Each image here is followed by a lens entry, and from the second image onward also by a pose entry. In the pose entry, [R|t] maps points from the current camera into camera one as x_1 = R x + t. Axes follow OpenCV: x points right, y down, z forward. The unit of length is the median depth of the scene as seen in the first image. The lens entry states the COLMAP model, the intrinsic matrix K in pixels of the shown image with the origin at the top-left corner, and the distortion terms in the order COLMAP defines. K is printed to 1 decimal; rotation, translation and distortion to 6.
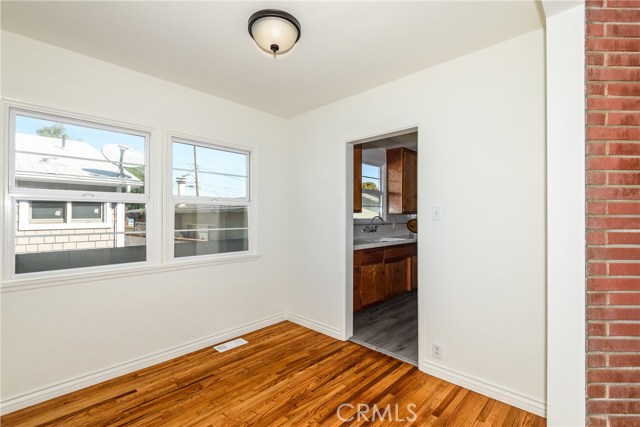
lens RADIAL K [[295.6, 0, 311.7], [0, 295.6, 212.9], [0, 0, 1]] dist [0.031201, -0.011924]
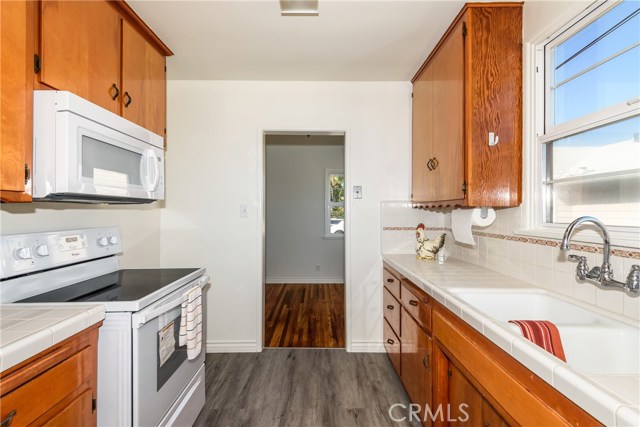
lens RADIAL K [[294.2, 0, 320.0], [0, 294.2, 213.5], [0, 0, 1]] dist [0.031568, -0.019598]
pose [[-0.704014, -0.002140, -0.710183, 0.491630], [0.001372, 0.999989, -0.004373, 0.010675], [0.710185, -0.004053, -0.704004, 0.947573]]
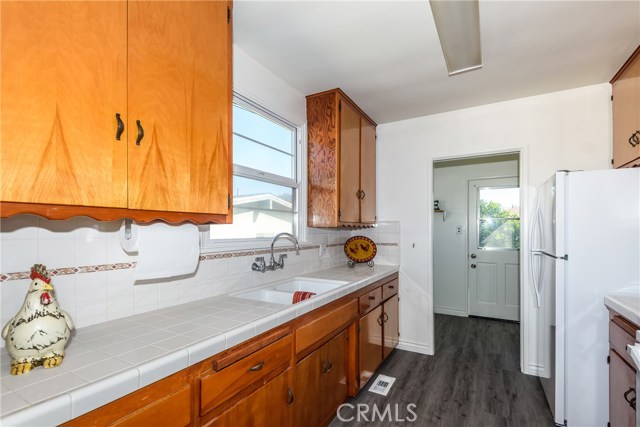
lens RADIAL K [[296.8, 0, 319.1], [0, 296.8, 230.9], [0, 0, 1]] dist [0.029904, -0.021049]
pose [[0.965422, -0.002740, 0.260678, 0.145971], [0.000689, 0.999968, 0.007960, 0.005535], [-0.260692, -0.007505, 0.965393, 0.526907]]
